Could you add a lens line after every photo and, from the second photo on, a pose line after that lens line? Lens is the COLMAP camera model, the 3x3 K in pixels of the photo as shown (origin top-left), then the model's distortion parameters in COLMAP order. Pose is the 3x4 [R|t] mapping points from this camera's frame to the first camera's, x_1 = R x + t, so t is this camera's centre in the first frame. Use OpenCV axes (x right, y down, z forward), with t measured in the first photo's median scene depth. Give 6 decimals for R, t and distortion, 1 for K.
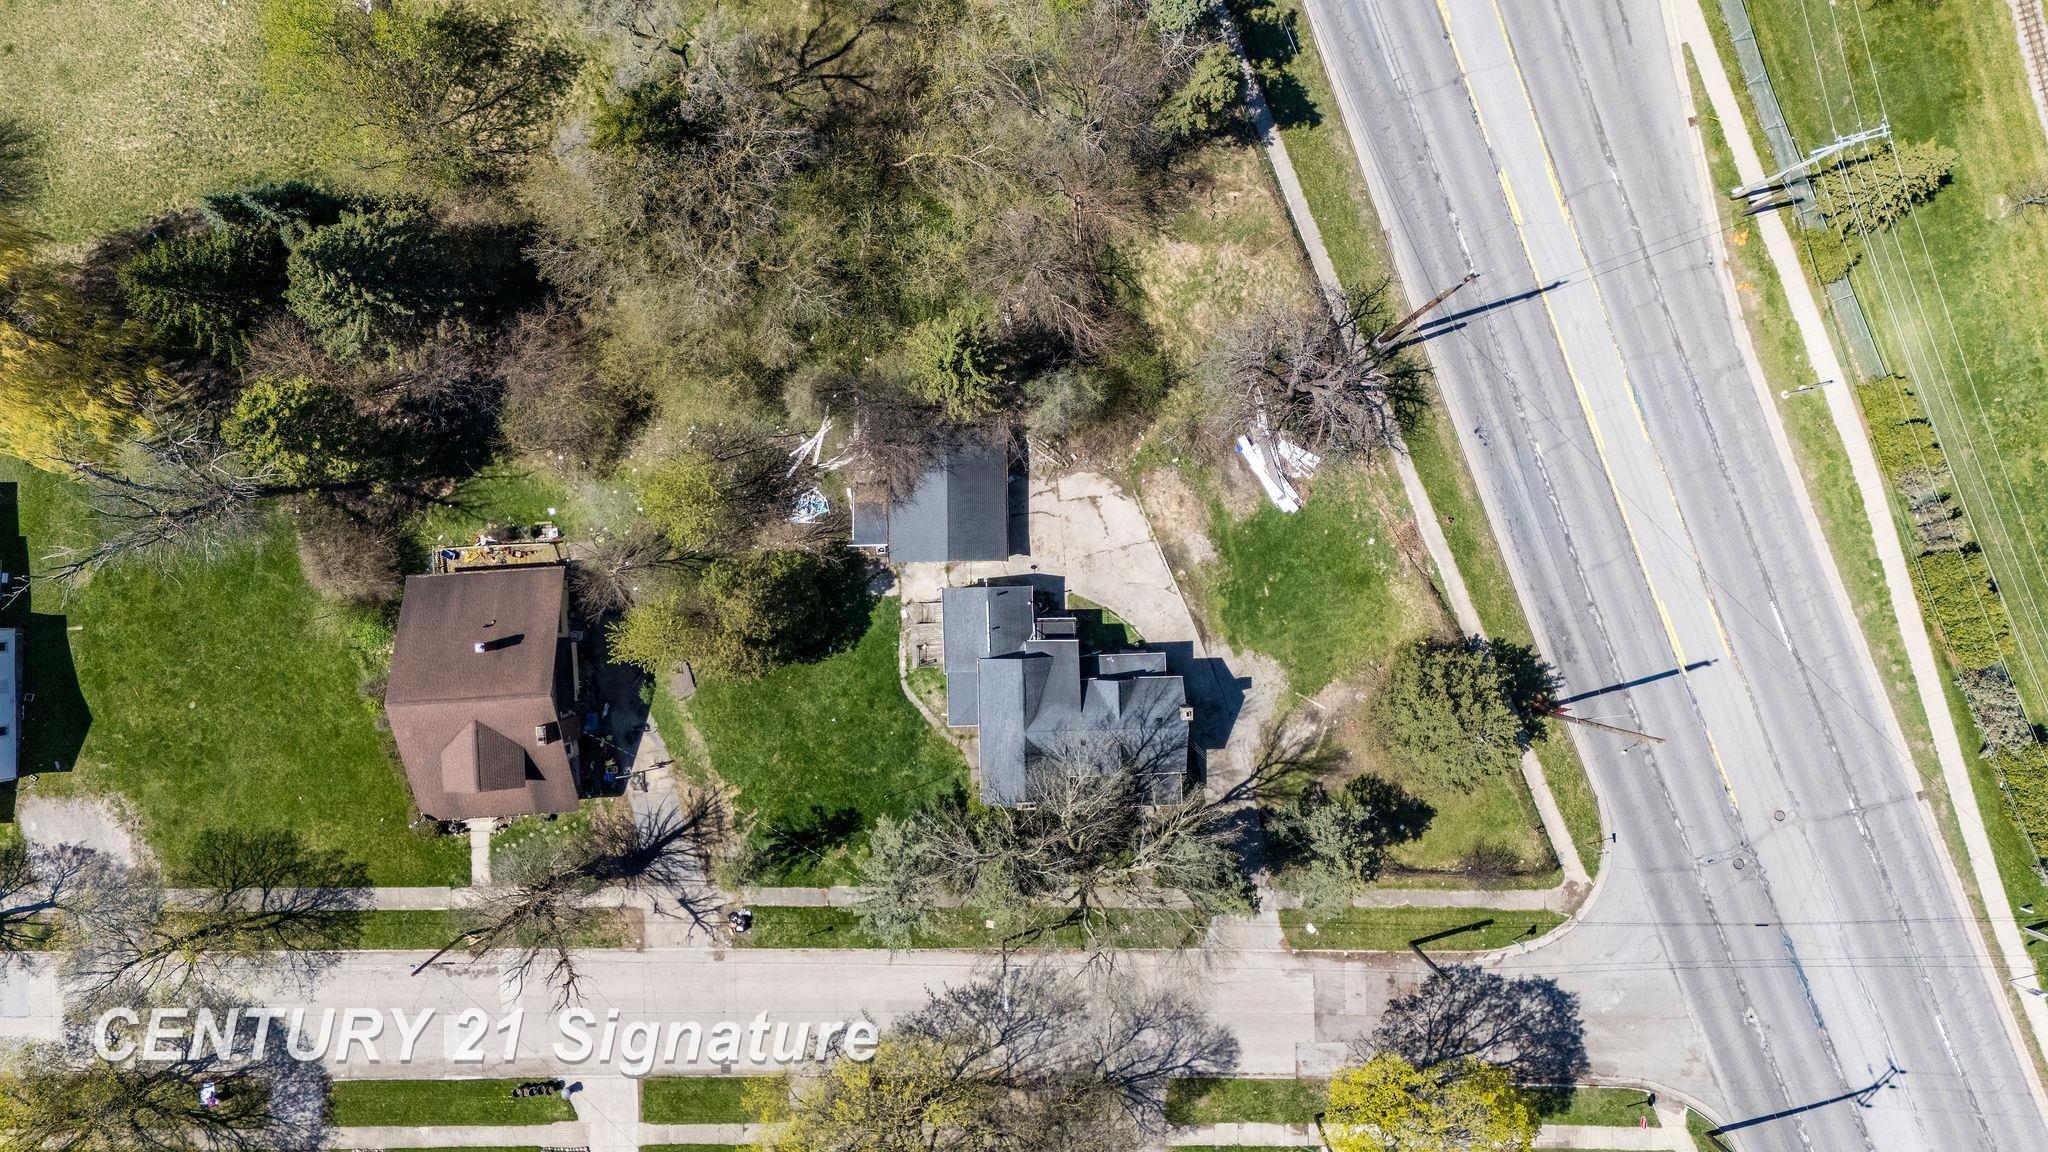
lens RADIAL K [[1495.2, 0, 1018.4], [0, 1495.2, 571.4], [0, 0, 1]] dist [0.061389, -0.054606]
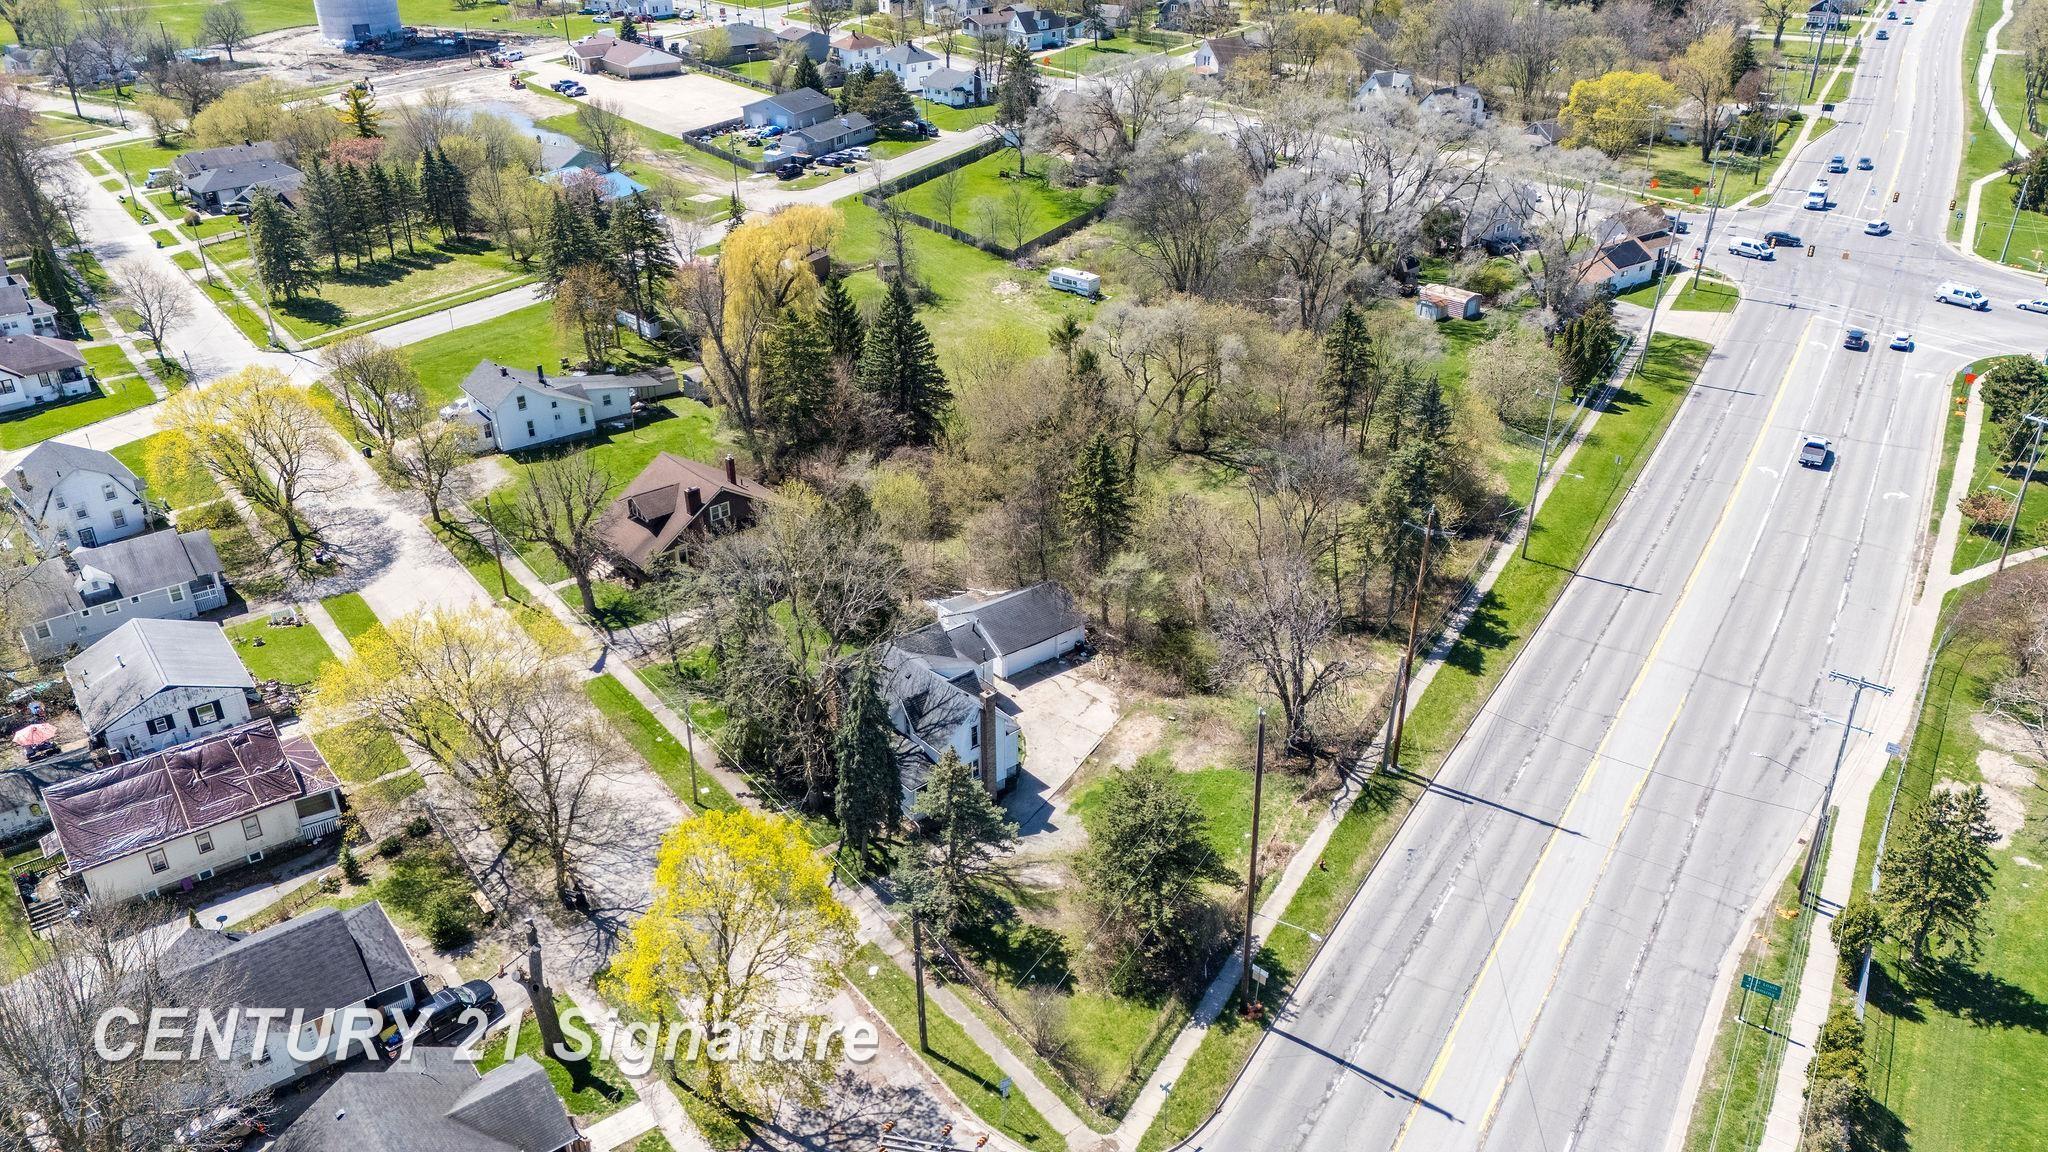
lens RADIAL K [[1495.2, 0, 1020.9], [0, 1495.2, 573.9], [0, 0, 1]] dist [0.061389, -0.054606]
pose [[0.608879, 0.355617, -0.709086, 0.767412], [-0.793167, 0.286808, -0.537240, 0.562398], [0.012319, 0.889538, 0.456695, 0.409836]]
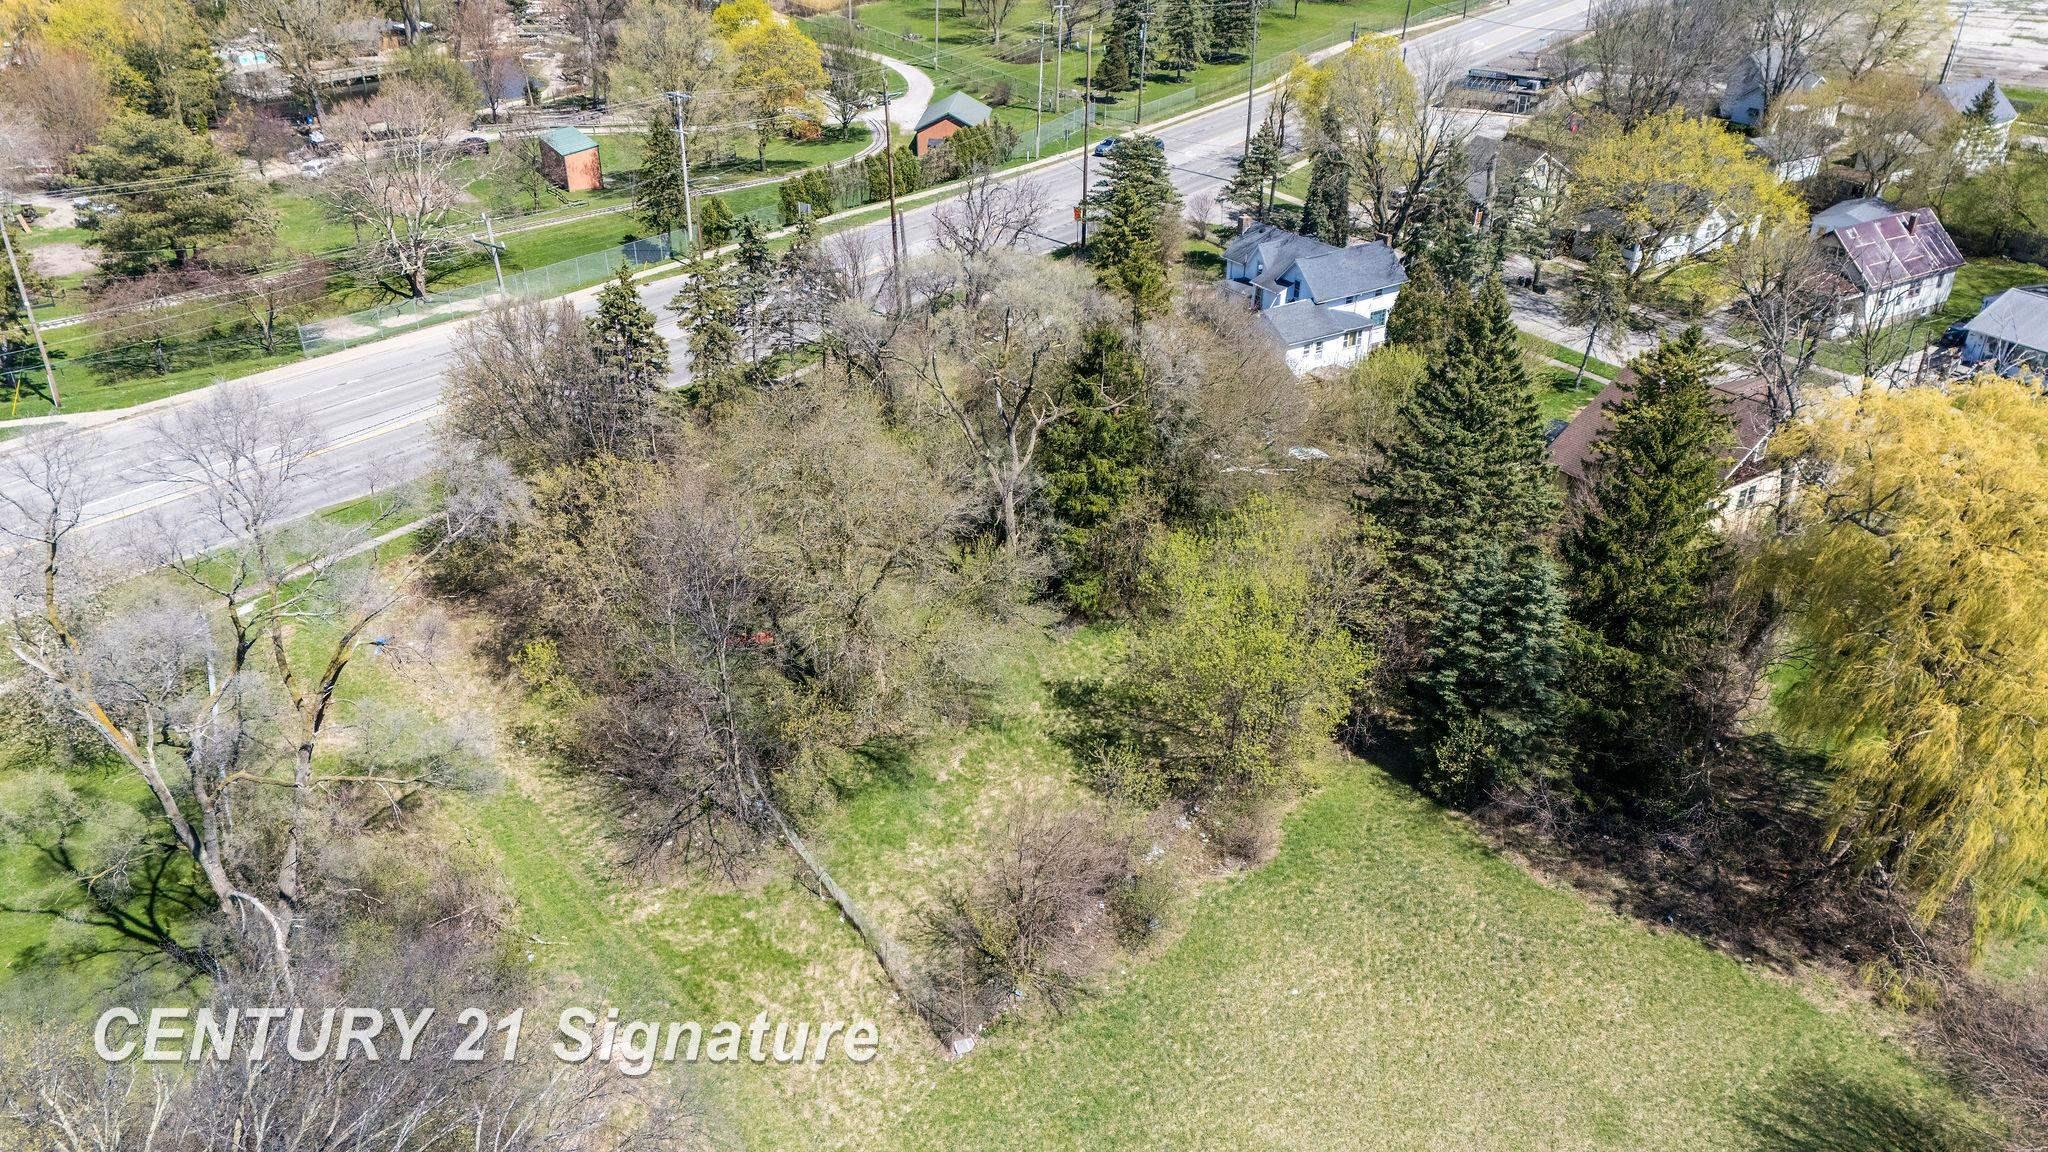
lens RADIAL K [[1495.2, 0, 1014.5], [0, 1495.2, 574.8], [0, 0, 1]] dist [0.061389, -0.054606]
pose [[-0.509057, -0.417273, 0.752824, -0.825695], [0.860717, -0.241509, 0.448151, -0.678446], [-0.005187, 0.876103, 0.482096, 0.586723]]
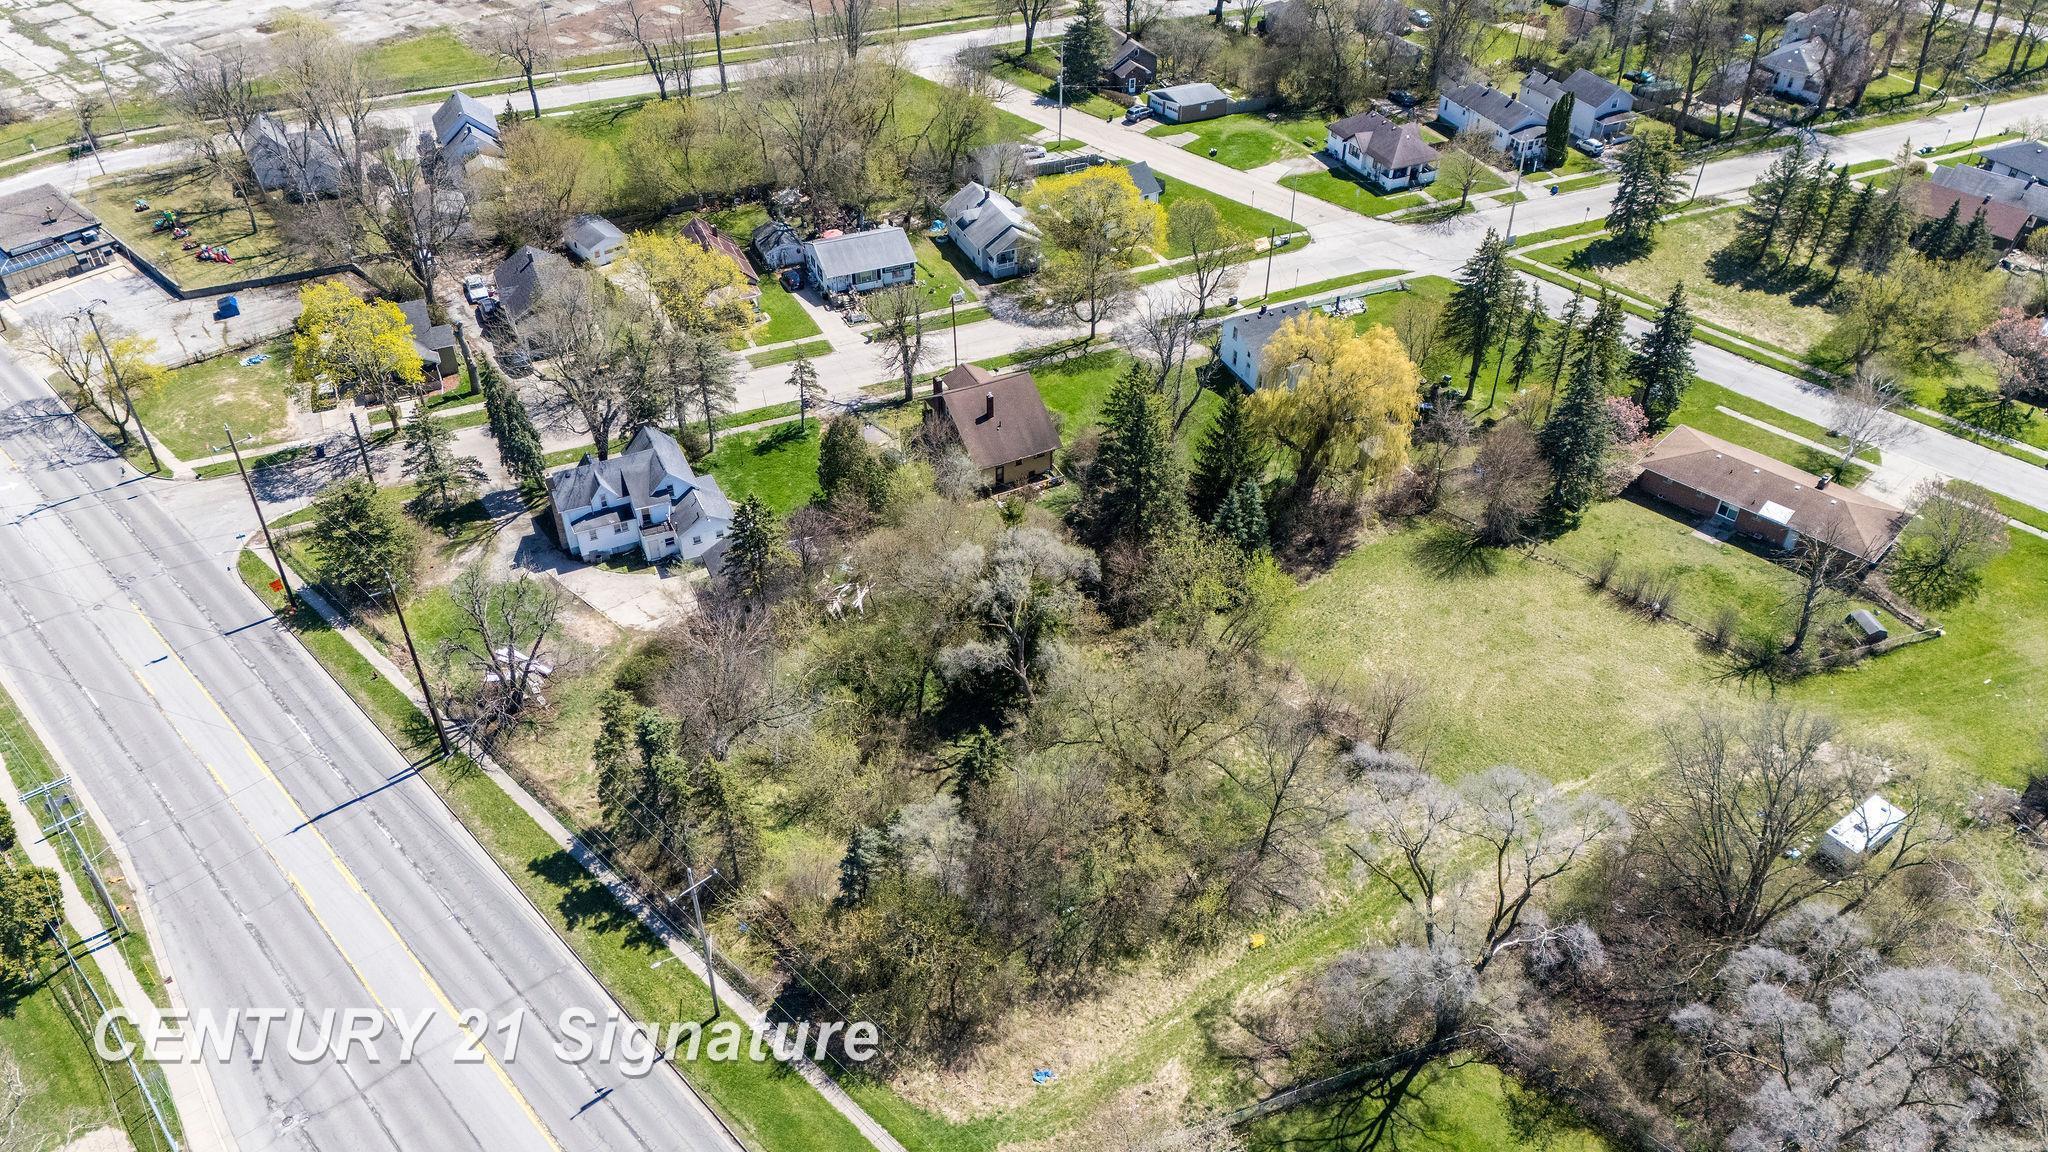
lens RADIAL K [[1495.2, 0, 1019.3], [0, 1495.2, 580.8], [0, 0, 1]] dist [0.061389, -0.054606]
pose [[-0.916353, 0.239399, -0.320913, 0.174196], [-0.400059, -0.579148, 0.710310, -1.135305], [-0.015809, 0.779279, 0.626478, 0.108441]]
